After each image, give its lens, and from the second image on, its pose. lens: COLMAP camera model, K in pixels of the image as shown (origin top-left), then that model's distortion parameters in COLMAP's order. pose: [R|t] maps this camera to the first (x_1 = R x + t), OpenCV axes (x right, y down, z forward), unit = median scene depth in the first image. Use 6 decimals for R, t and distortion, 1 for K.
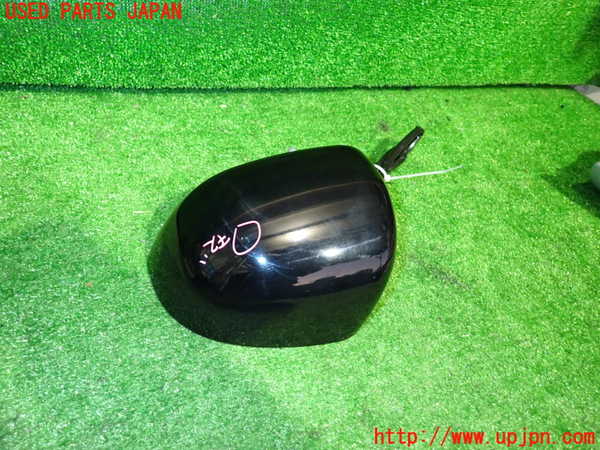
lens RADIAL K [[447.5, 0, 302.7], [0, 447.5, 225.4], [0, 0, 1]] dist [0.005011, 0.002833]
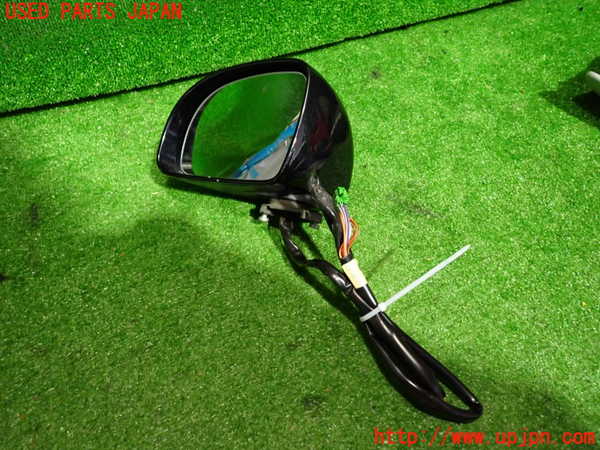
lens RADIAL K [[447.5, 0, 302.7], [0, 447.5, 225.4], [0, 0, 1]] dist [0.005011, 0.002833]
pose [[0.974879, -0.131766, -0.179582, 0.182175], [0.151935, 0.982949, 0.103570, -0.006280], [0.162873, -0.128253, 0.978276, -0.122963]]
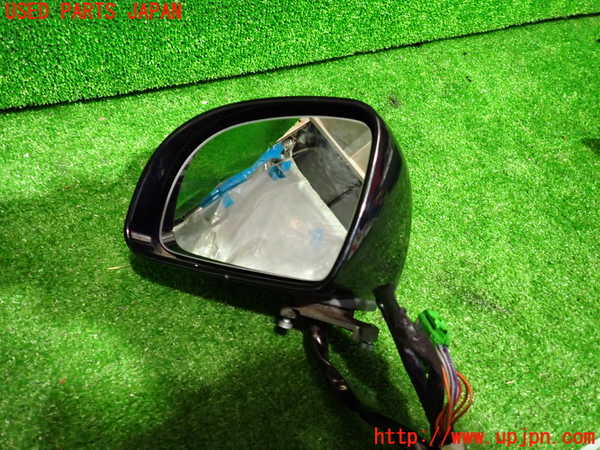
lens RADIAL K [[447.5, 0, 302.7], [0, 447.5, 225.4], [0, 0, 1]] dist [0.005011, 0.002833]
pose [[0.994944, -0.093103, -0.037664, 0.020516], [0.097466, 0.985561, 0.138455, -0.142305], [0.024230, -0.141425, 0.989652, 0.133333]]
